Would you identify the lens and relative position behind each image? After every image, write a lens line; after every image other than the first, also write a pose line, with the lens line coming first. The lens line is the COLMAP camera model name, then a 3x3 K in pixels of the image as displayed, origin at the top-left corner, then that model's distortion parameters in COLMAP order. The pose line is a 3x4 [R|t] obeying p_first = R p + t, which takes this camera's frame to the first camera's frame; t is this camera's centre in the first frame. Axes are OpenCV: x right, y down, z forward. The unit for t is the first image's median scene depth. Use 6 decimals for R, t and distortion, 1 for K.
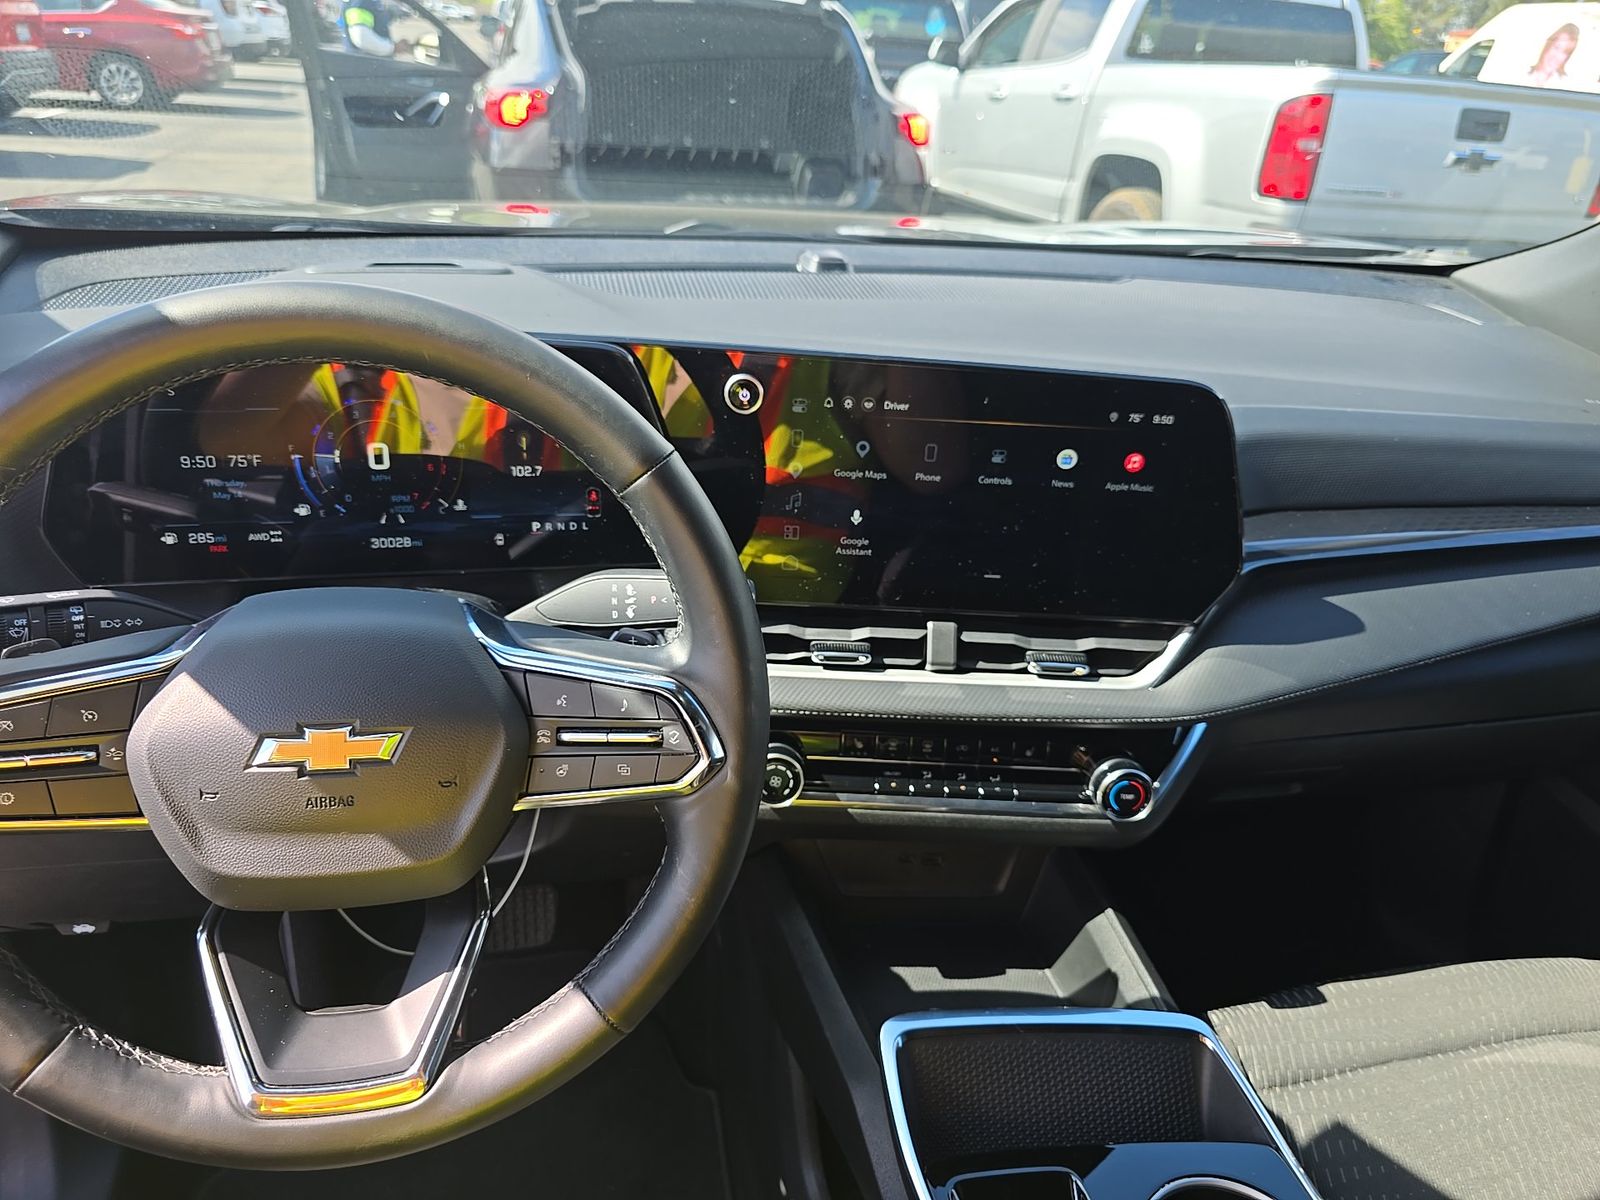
lens RADIAL K [[1097.4, 0, 808.2], [0, 1097.4, 573.1], [0, 0, 1]] dist [0.035369, -0.050038]
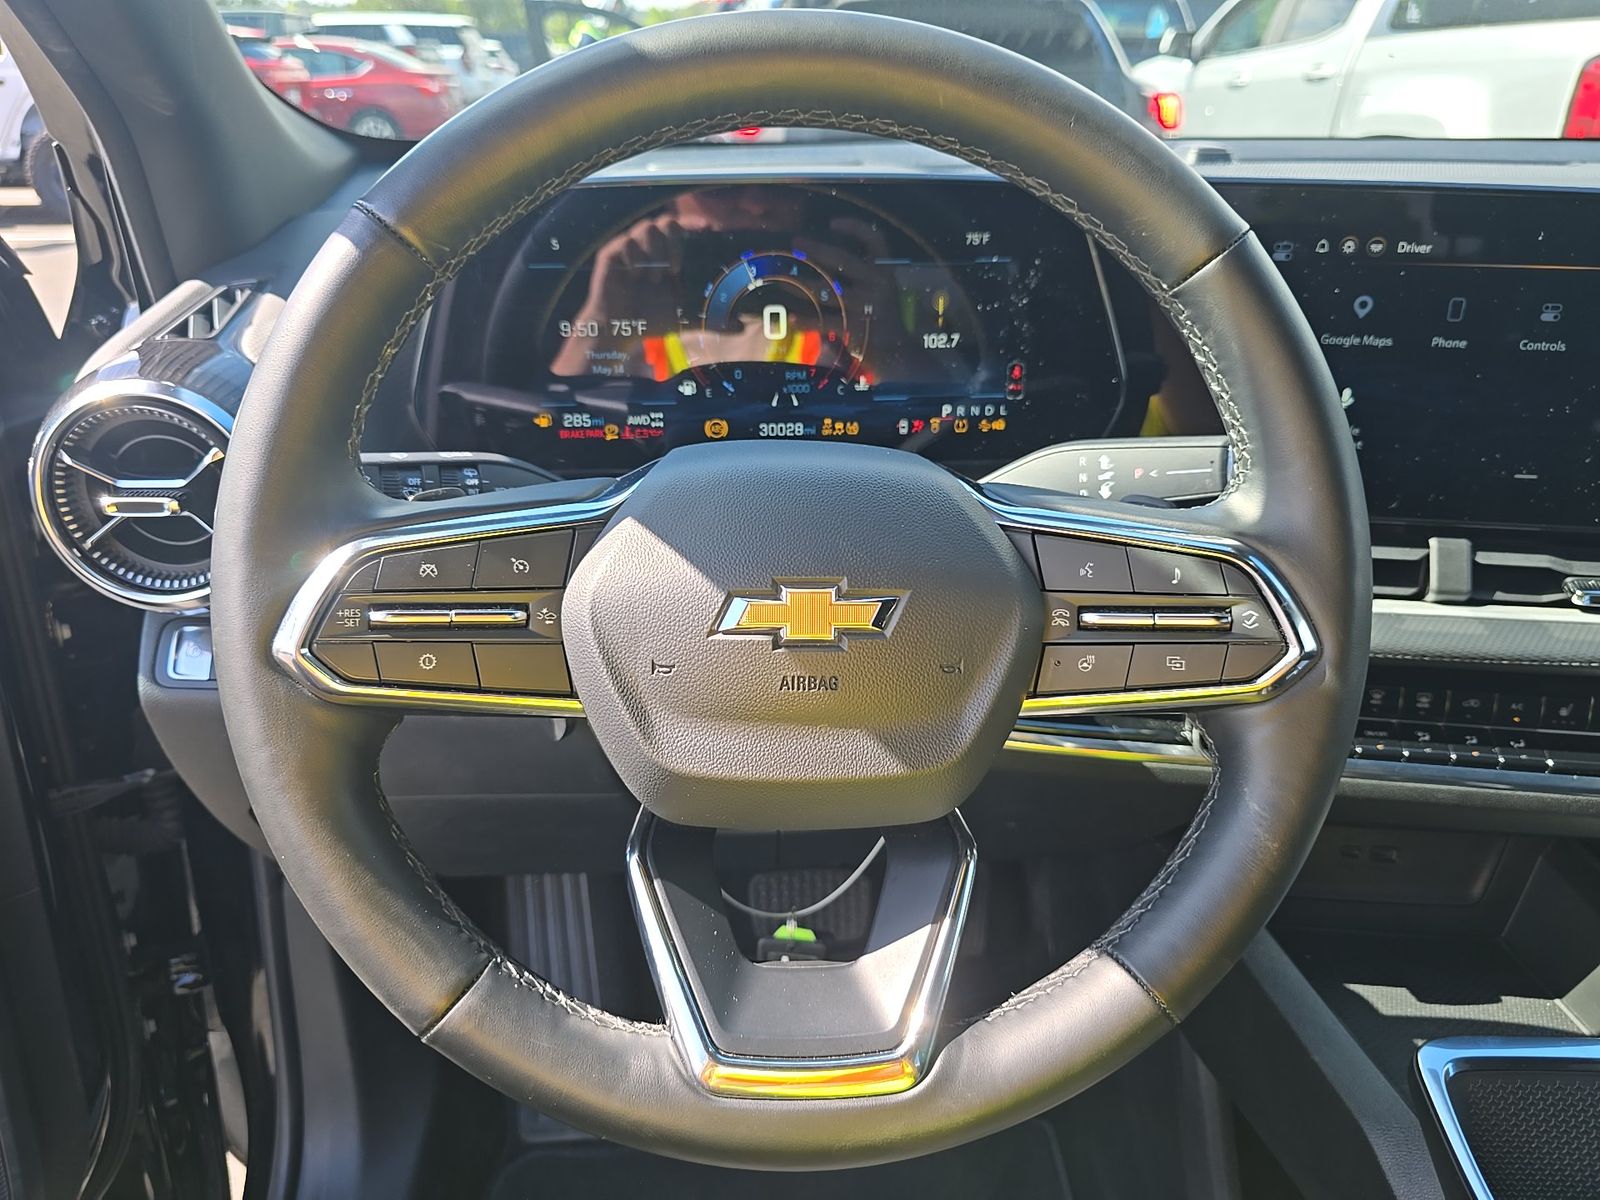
lens RADIAL K [[1097.4, 0, 808.2], [0, 1097.4, 573.1], [0, 0, 1]] dist [0.035369, -0.050038]
pose [[0.985213, 0.007216, -0.171182, -0.225164], [-0.011638, 0.999624, -0.024844, 0.110747], [0.170938, 0.026469, 0.984926, 0.182196]]
